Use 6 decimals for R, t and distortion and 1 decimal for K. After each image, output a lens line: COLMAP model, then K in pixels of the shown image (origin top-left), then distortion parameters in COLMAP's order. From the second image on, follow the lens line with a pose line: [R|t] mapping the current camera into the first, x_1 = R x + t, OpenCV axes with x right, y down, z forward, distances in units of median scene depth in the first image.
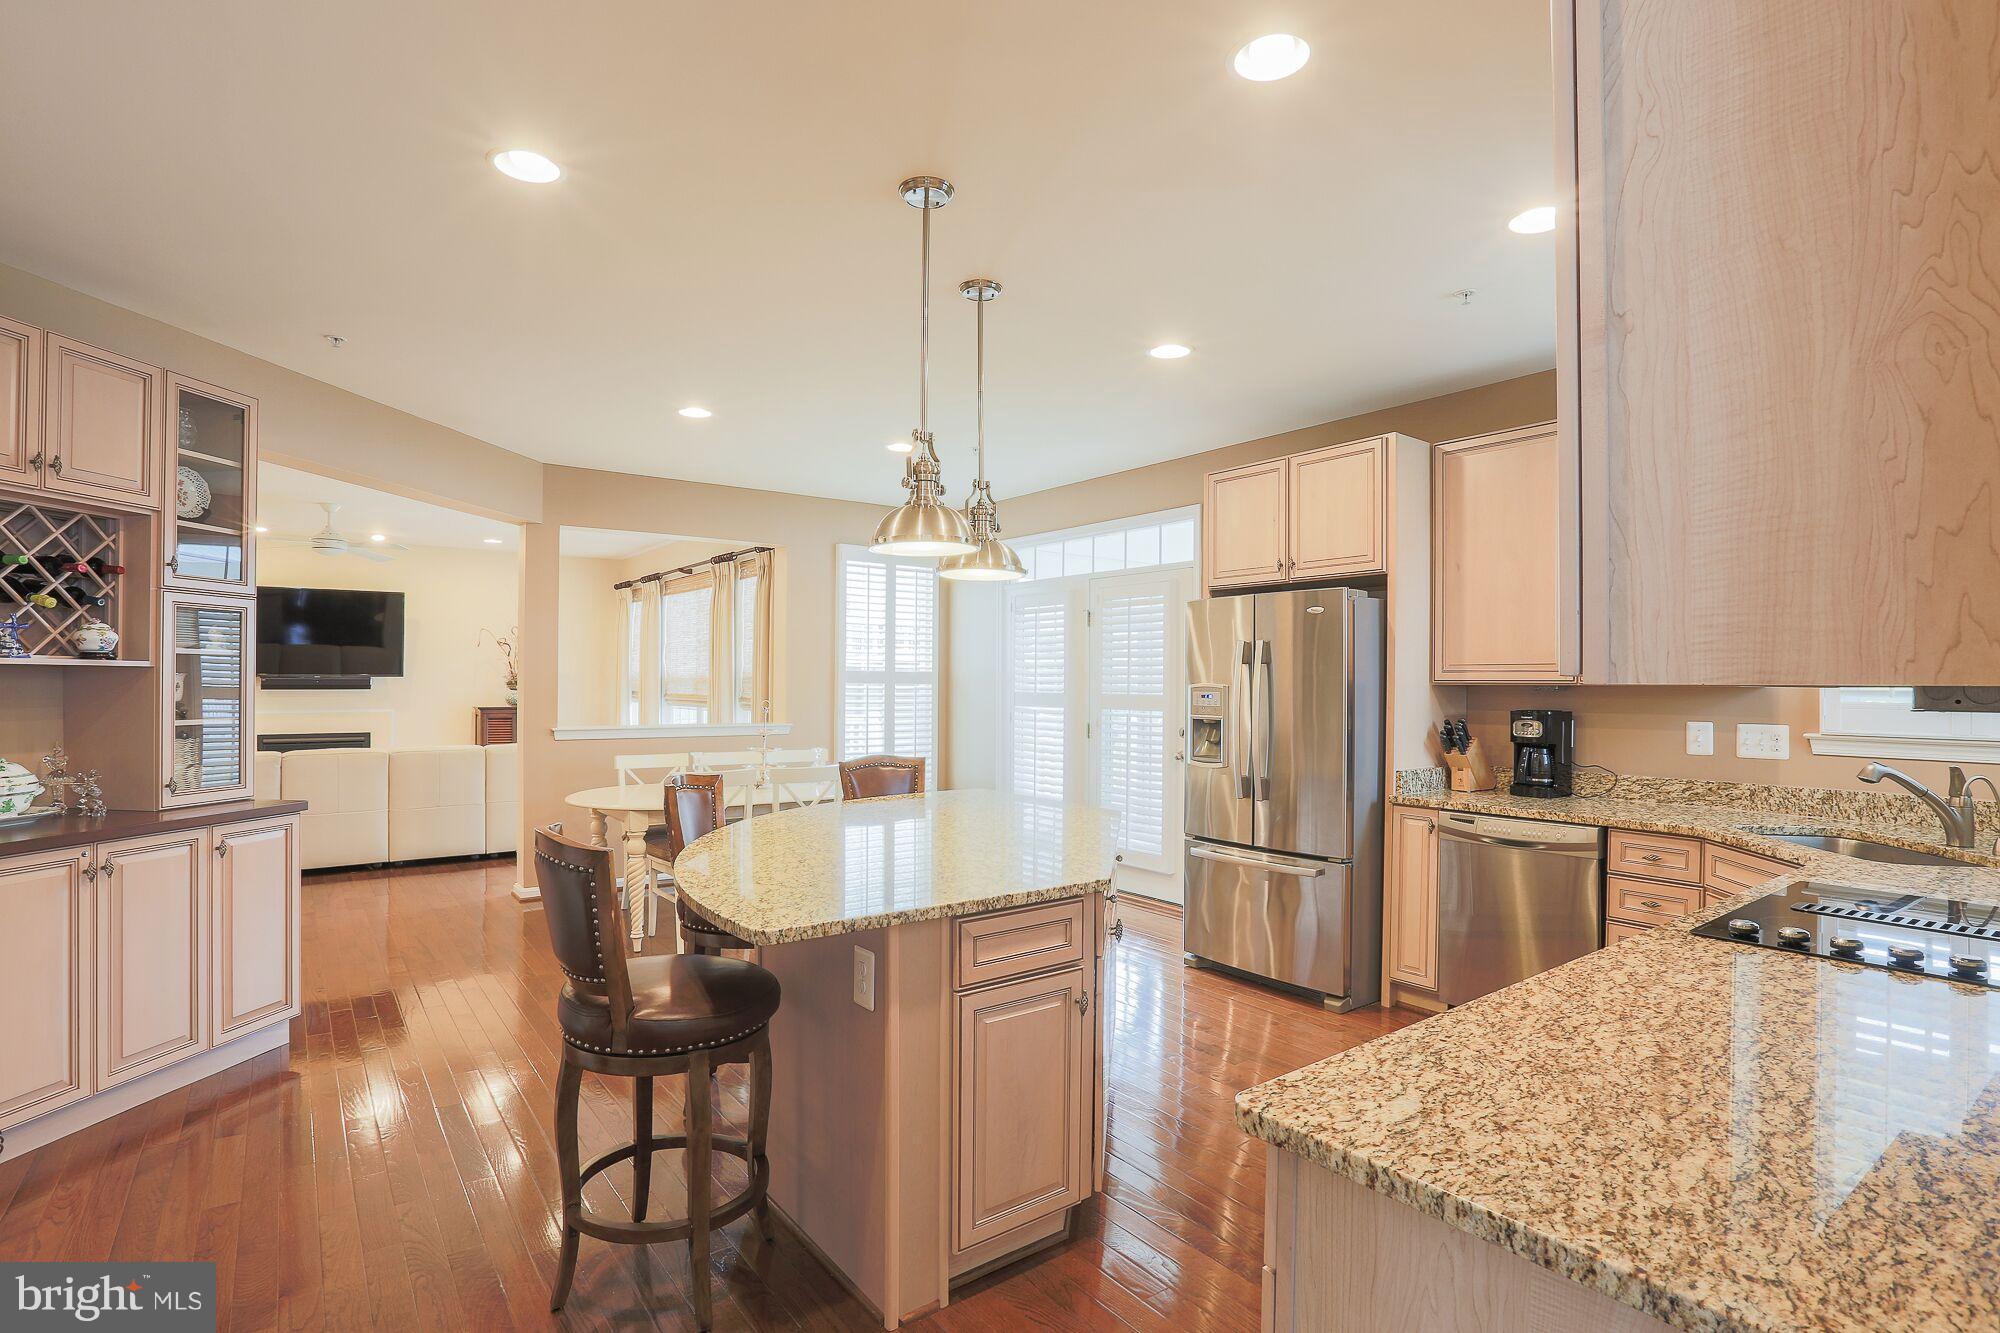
lens RADIAL K [[992.0, 0, 1005.4], [0, 992.0, 677.9], [0, 0, 1]] dist [-0.001975, 0.008029]
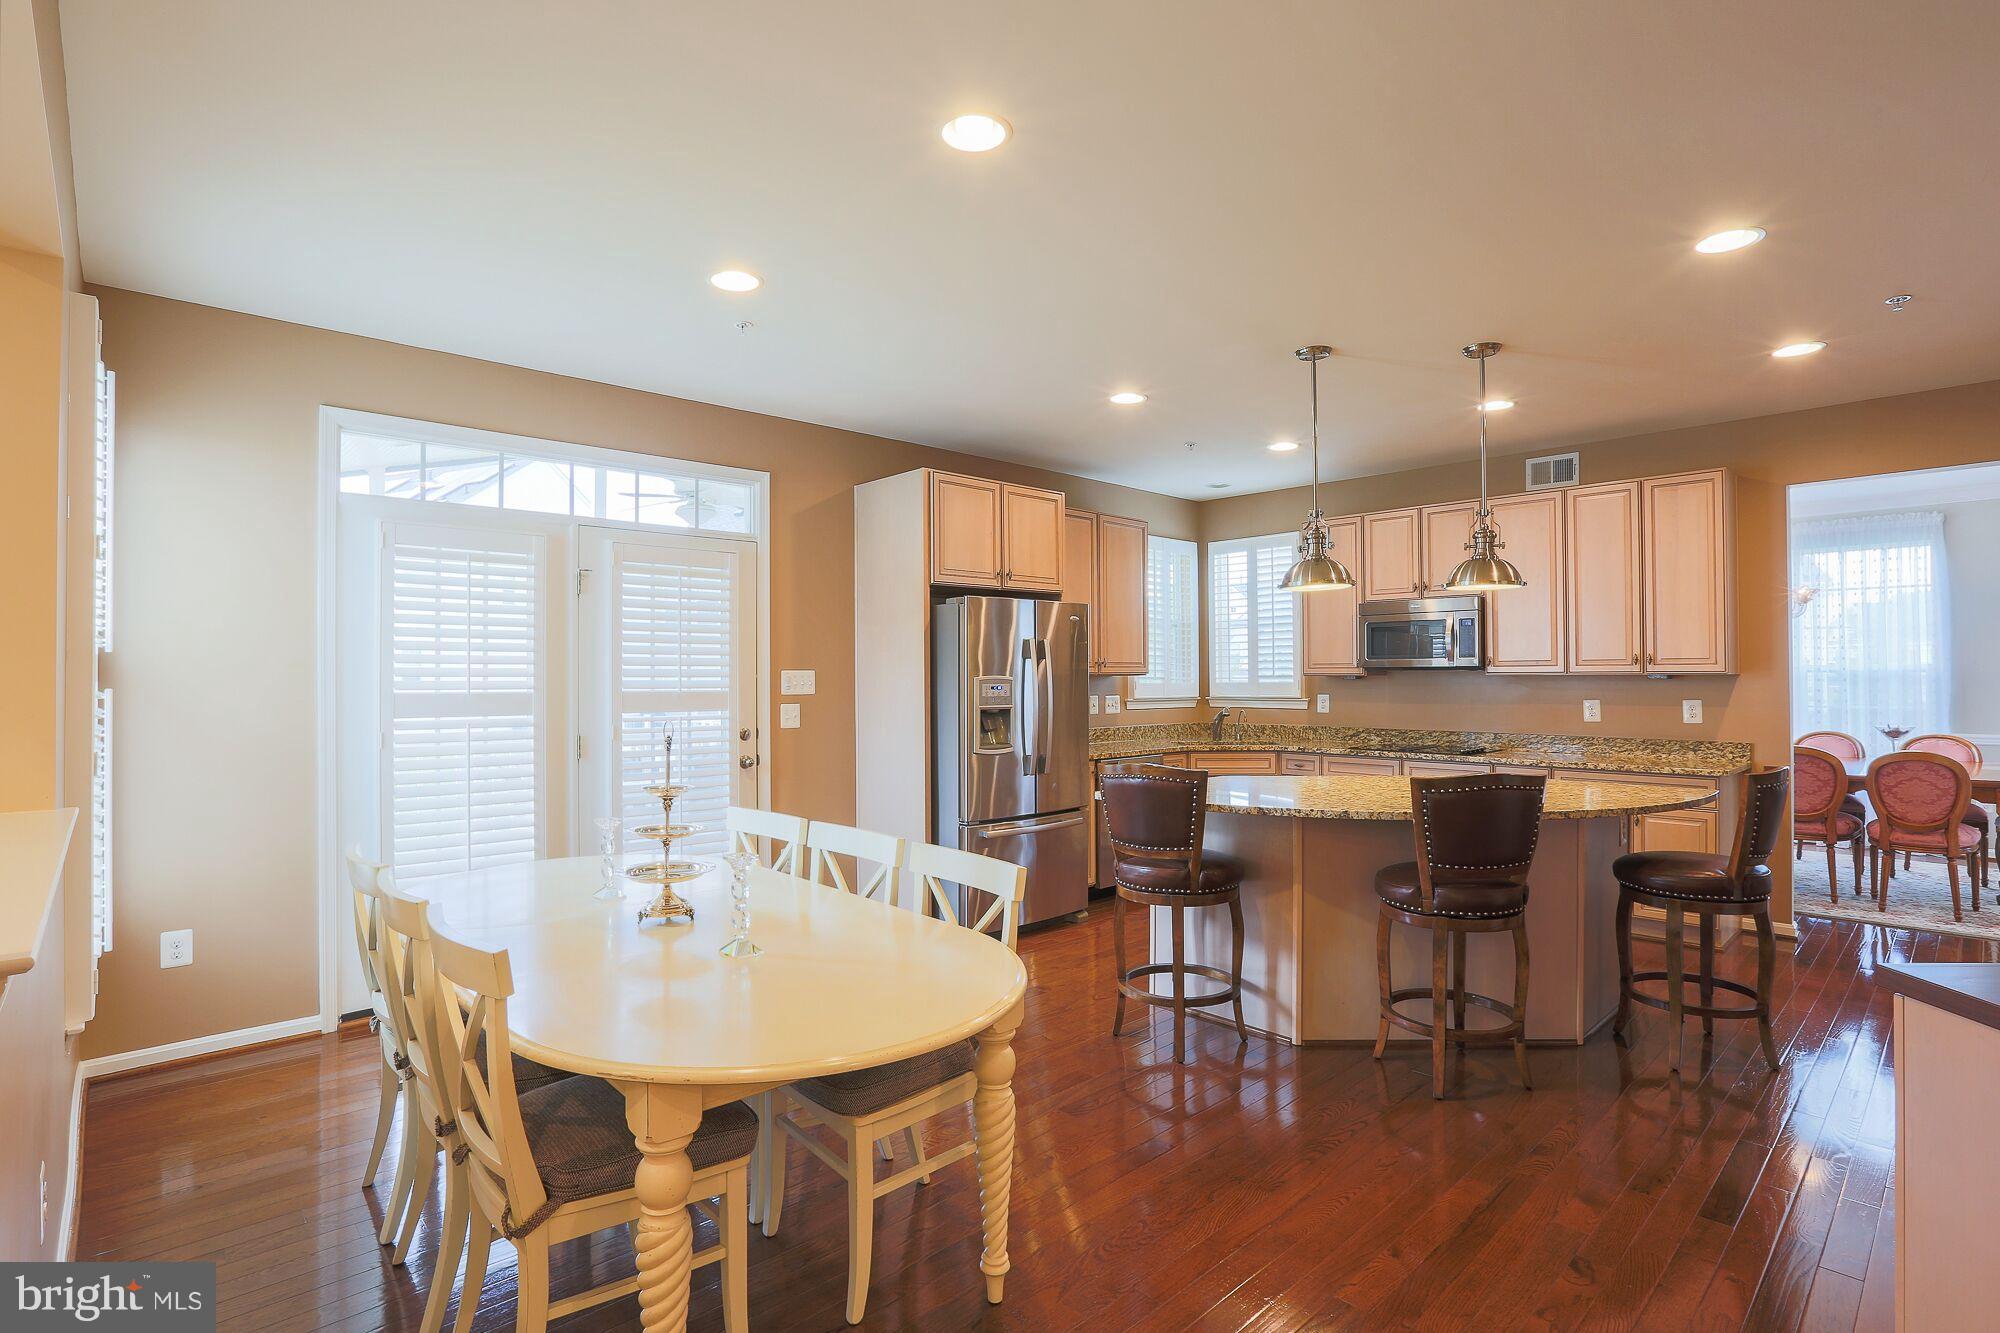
lens RADIAL K [[992.0, 0, 1000.8], [0, 992.0, 664.3], [0, 0, 1]] dist [-0.001975, 0.008029]
pose [[-0.086197, 0.006192, 0.996259, -0.414599], [-0.001945, 0.999978, -0.006384, 0.000038], [-0.996276, -0.002488, -0.086183, 0.514456]]
